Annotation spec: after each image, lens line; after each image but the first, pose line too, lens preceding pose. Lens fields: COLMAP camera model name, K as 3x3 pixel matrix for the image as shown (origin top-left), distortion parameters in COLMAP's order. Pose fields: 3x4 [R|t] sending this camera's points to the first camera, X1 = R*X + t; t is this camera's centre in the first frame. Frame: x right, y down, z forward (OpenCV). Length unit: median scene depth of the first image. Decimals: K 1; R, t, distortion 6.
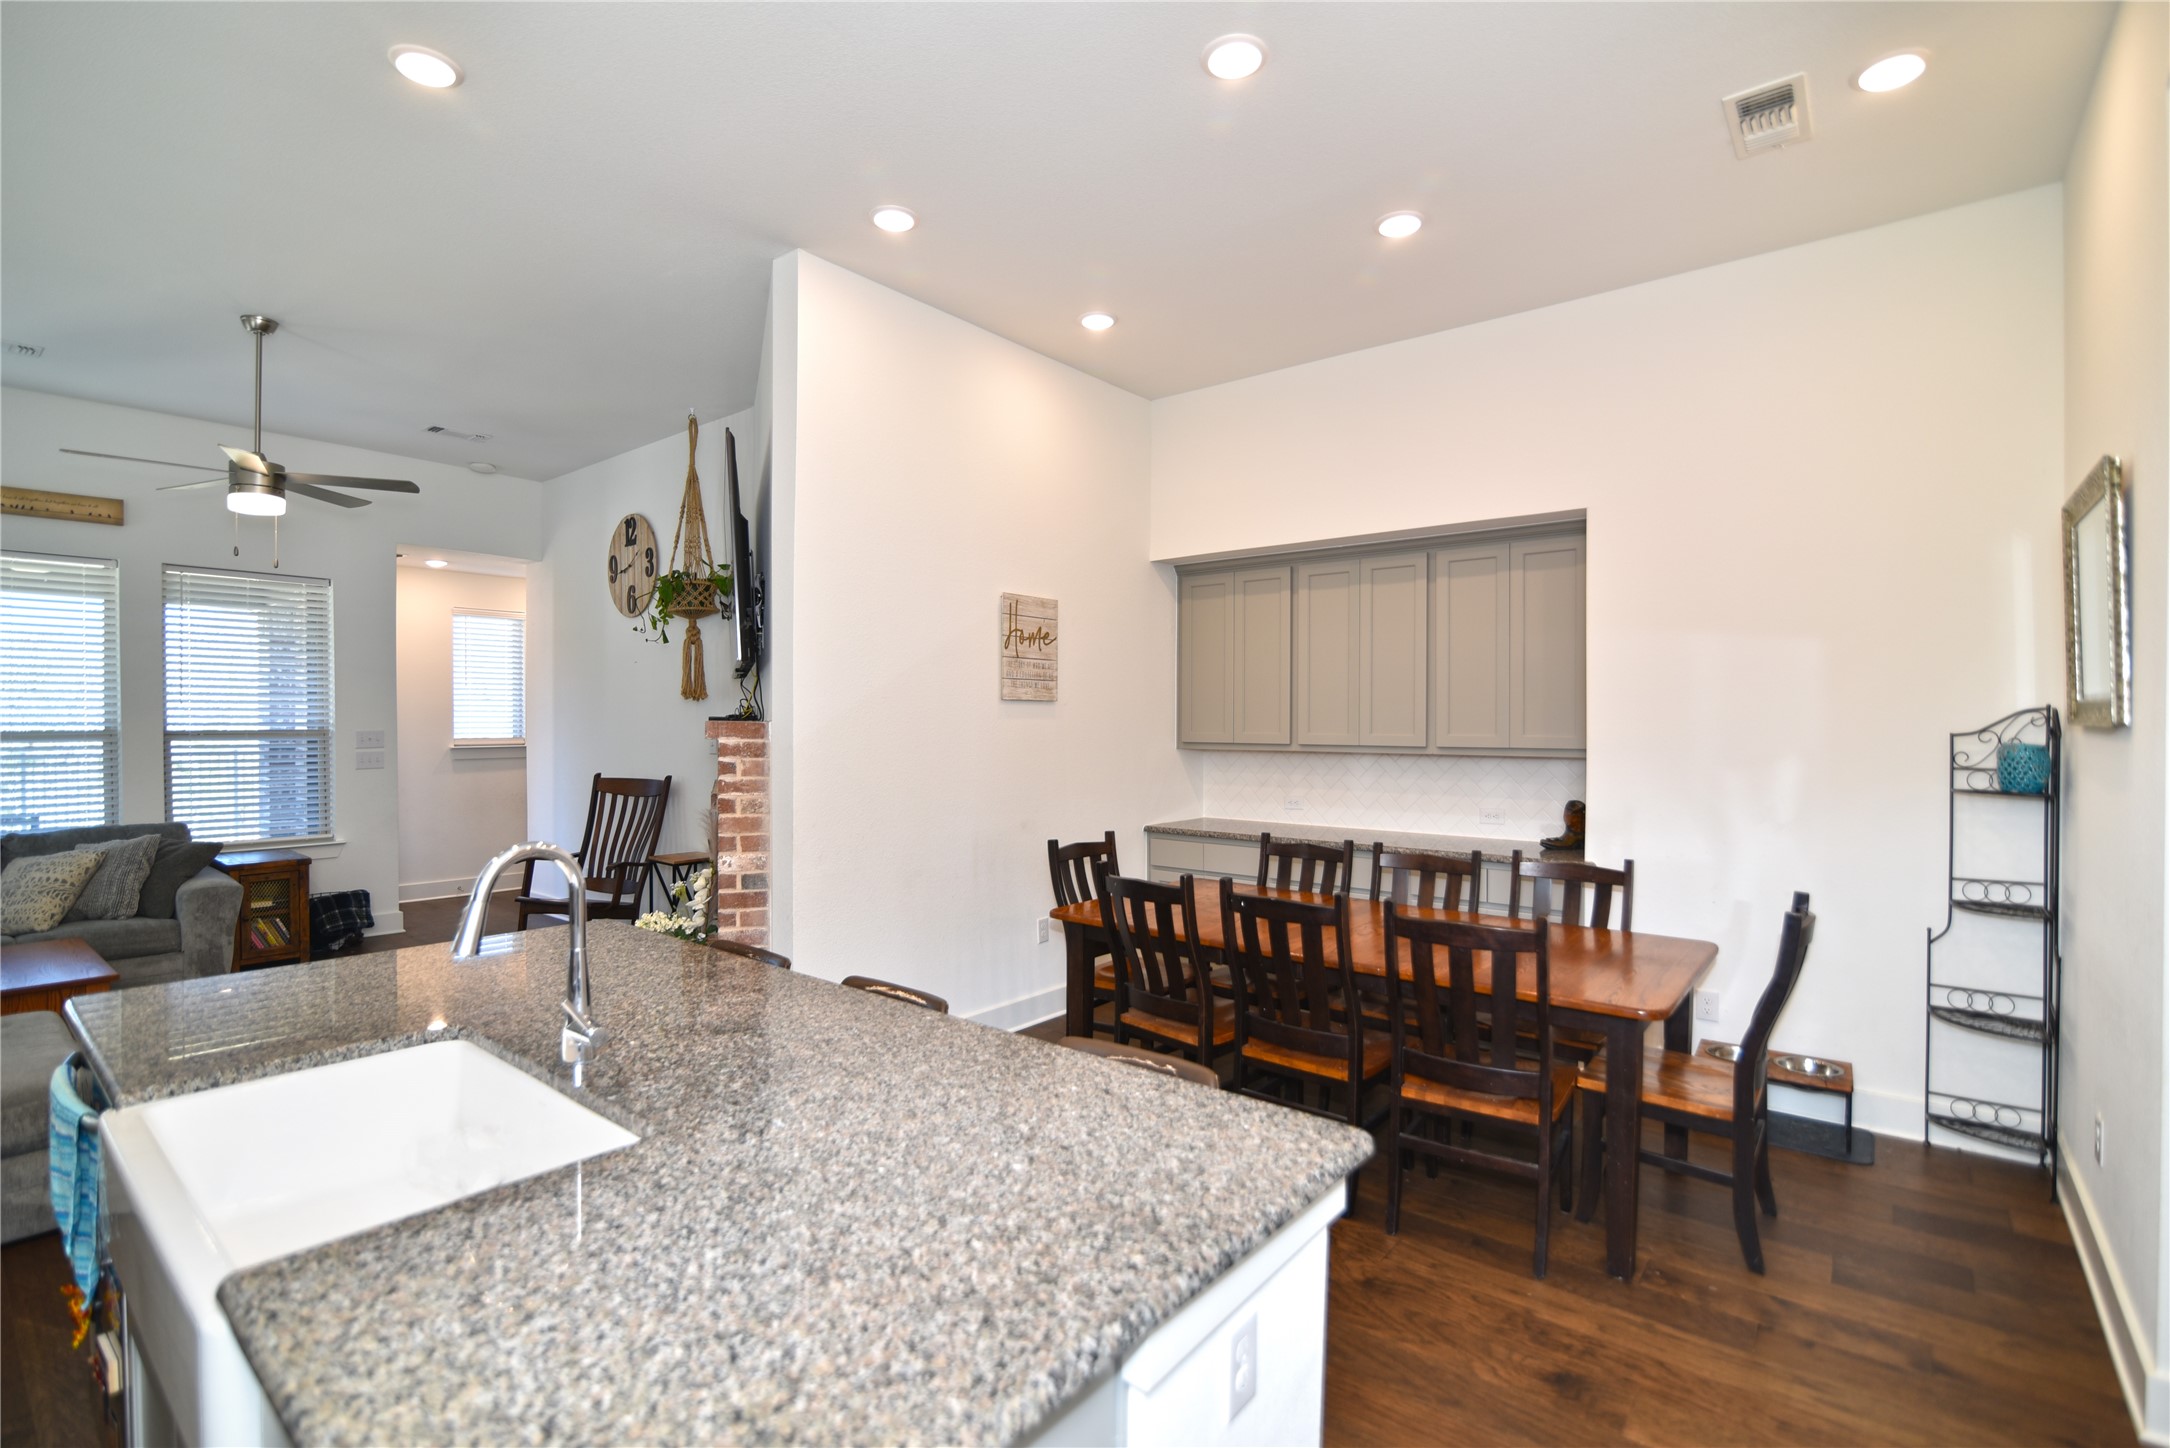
lens RADIAL K [[996.3, 0, 1104.7], [0, 996.3, 724.8], [0, 0, 1]] dist [-0.020416, 0.000720]
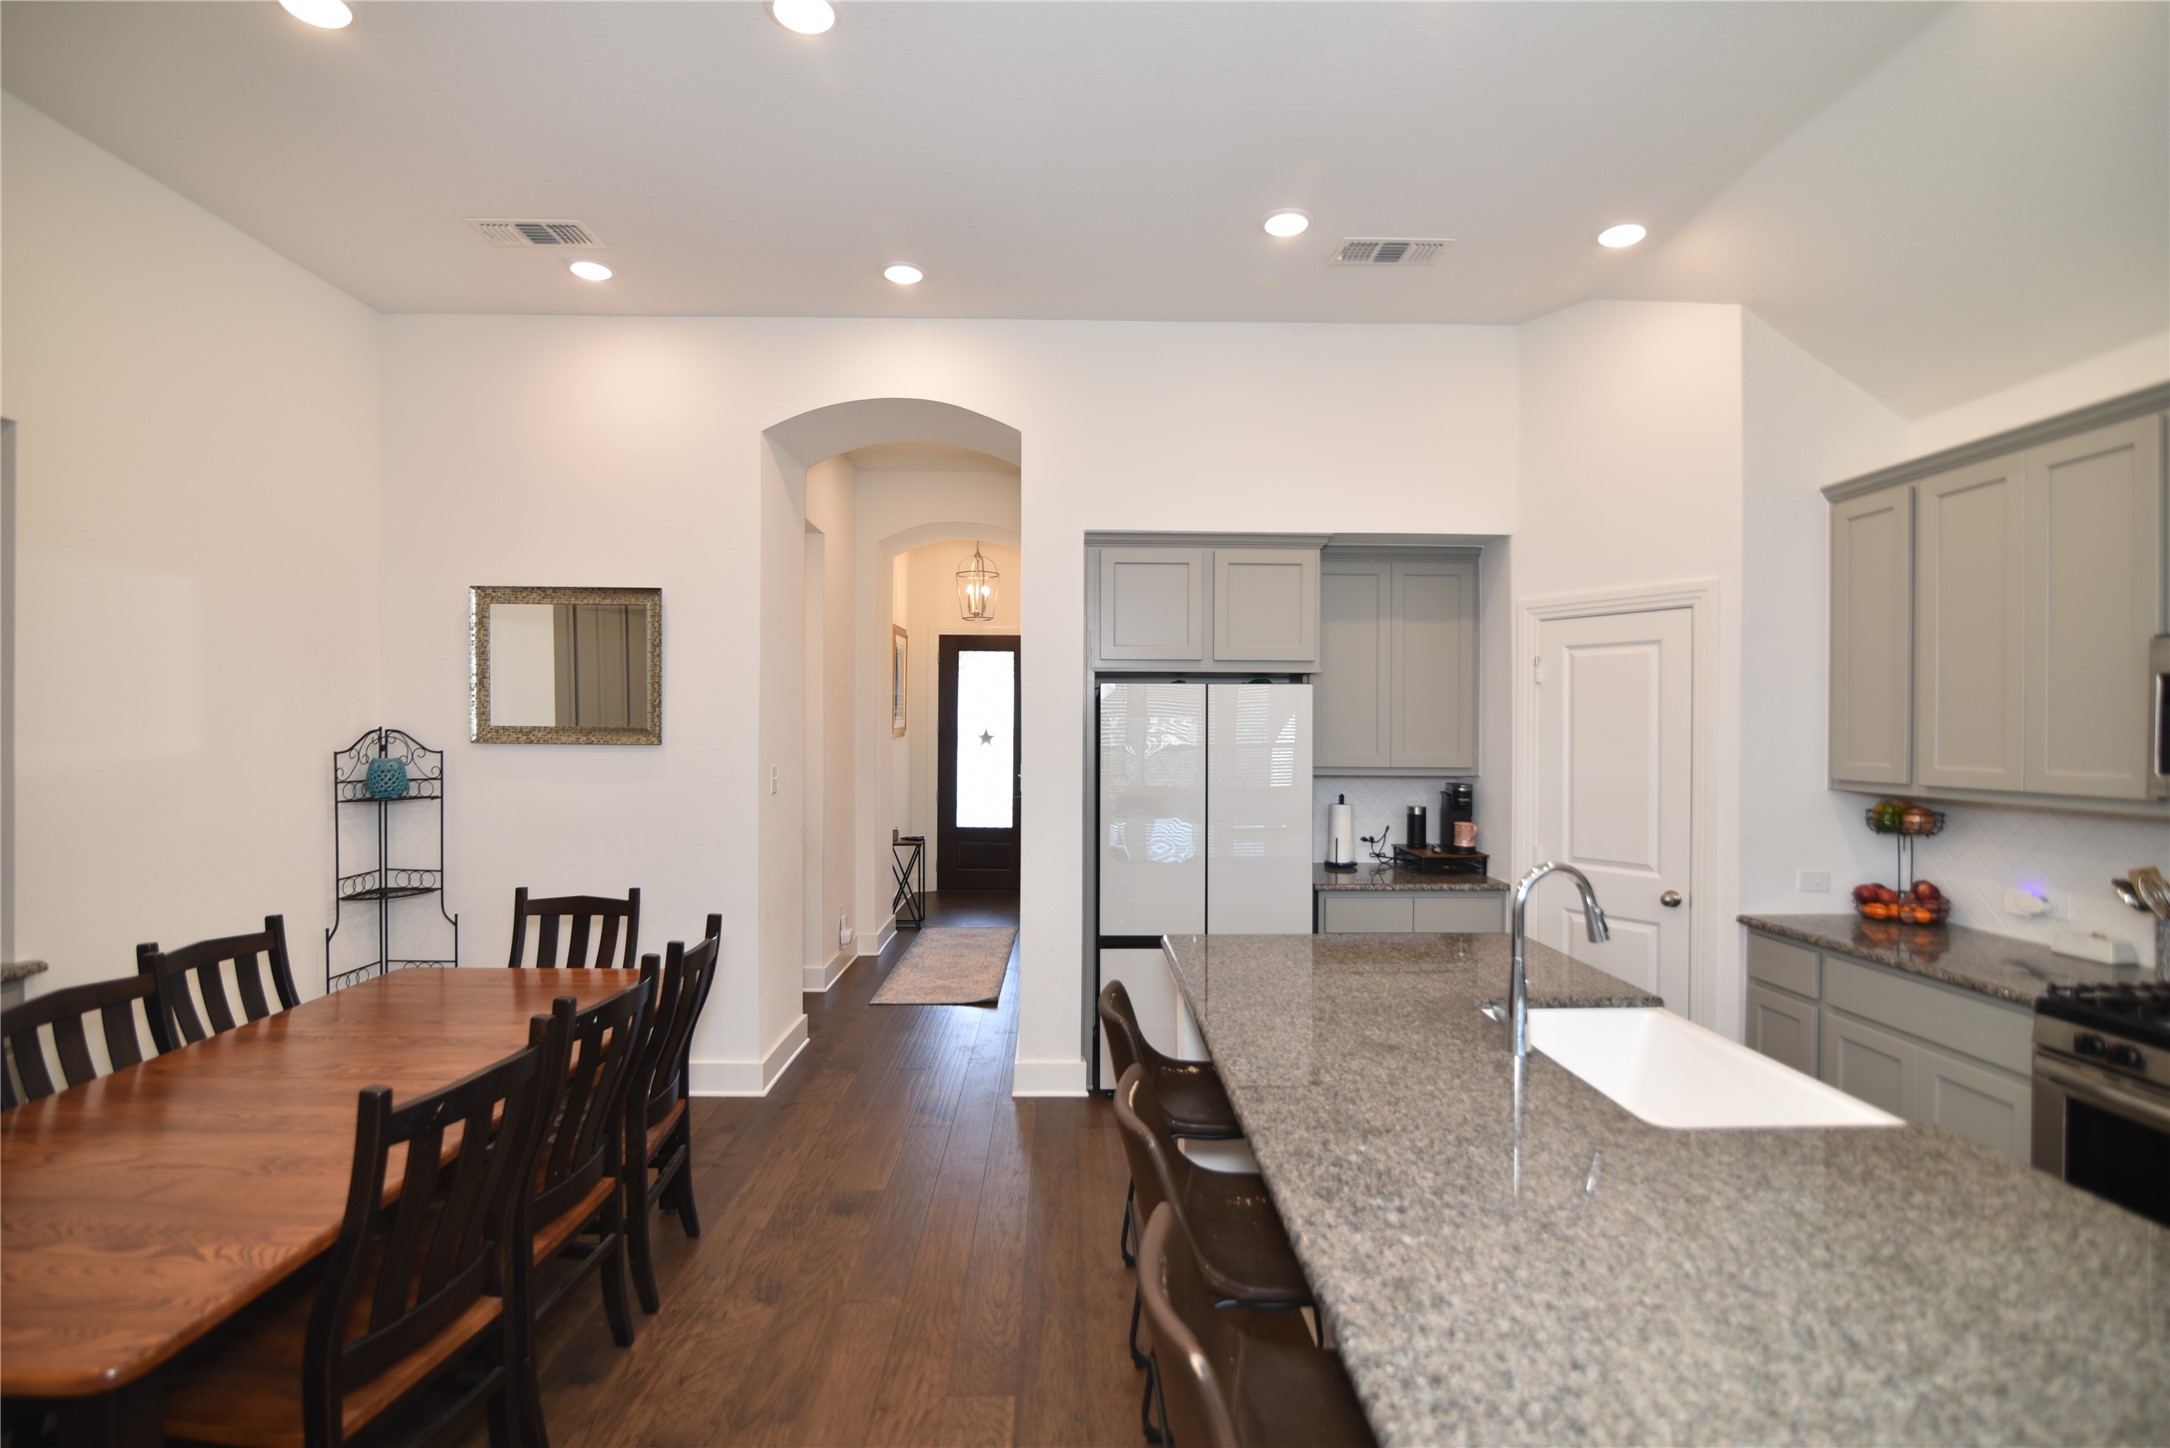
lens RADIAL K [[996.3, 0, 1080.0], [0, 996.3, 733.4], [0, 0, 1]] dist [-0.020416, 0.000720]
pose [[-0.639830, -0.008390, 0.768471, -0.427264], [-0.001335, 0.999951, 0.009806, -0.018378], [-0.768516, 0.005248, -0.639810, 0.833972]]
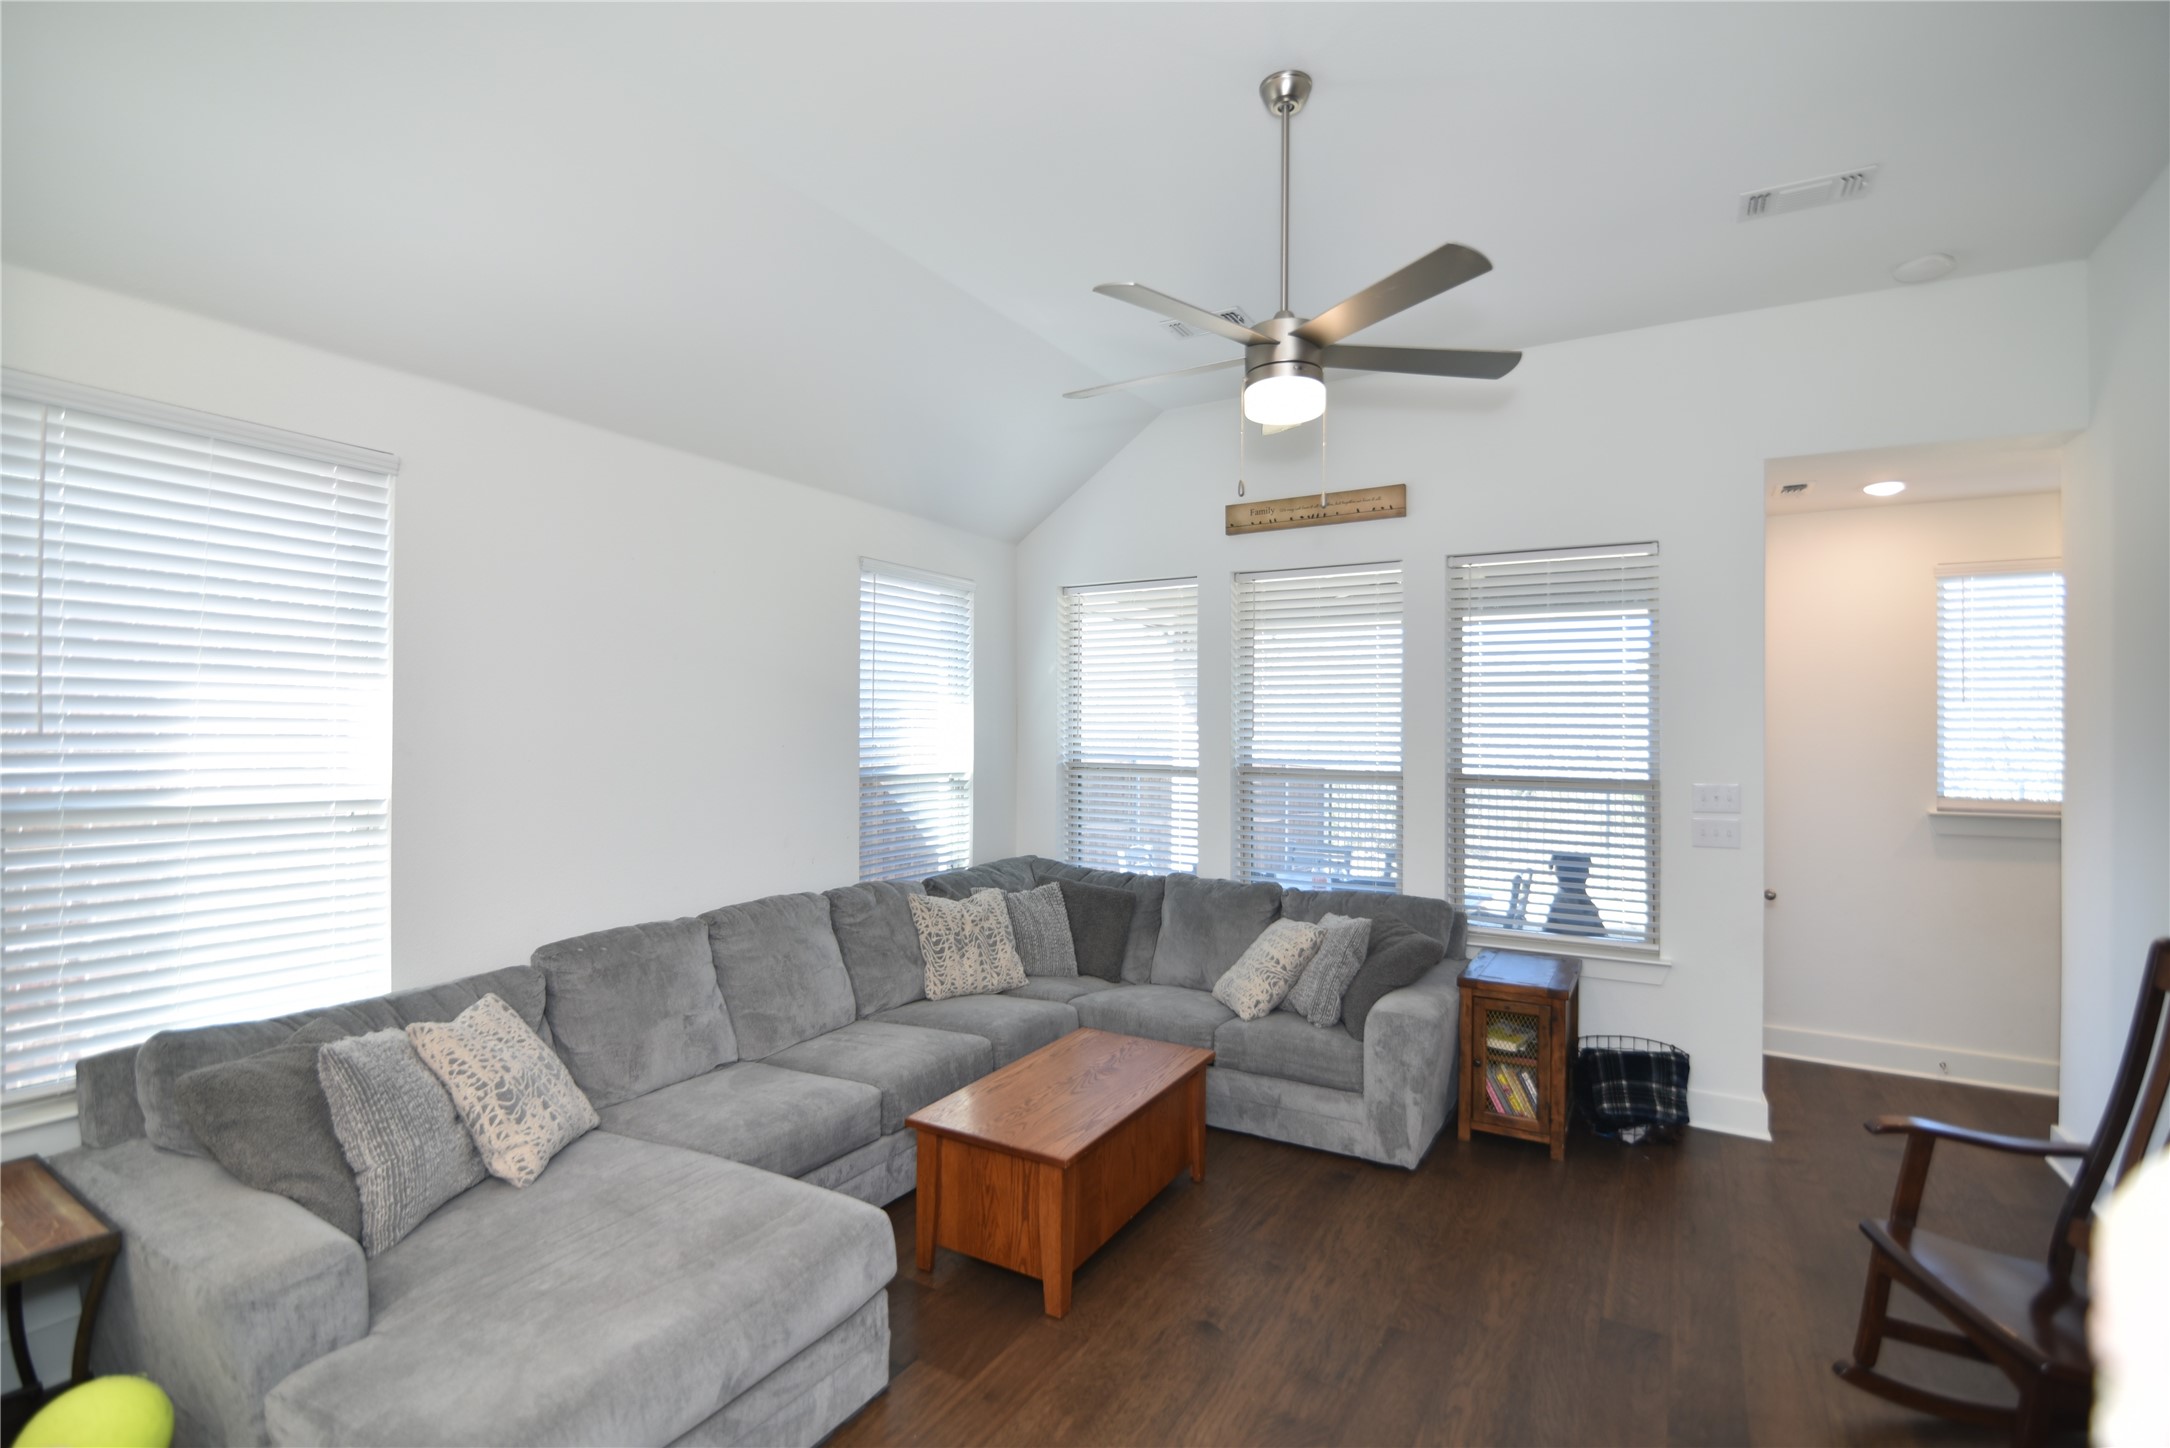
lens RADIAL K [[996.3, 0, 1079.1], [0, 996.3, 730.0], [0, 0, 1]] dist [-0.020416, 0.000720]
pose [[0.133158, 0.000085, -0.991095, -0.305291], [-0.015645, 0.999876, -0.002016, -0.030125], [0.990971, 0.015774, 0.133143, 0.806282]]
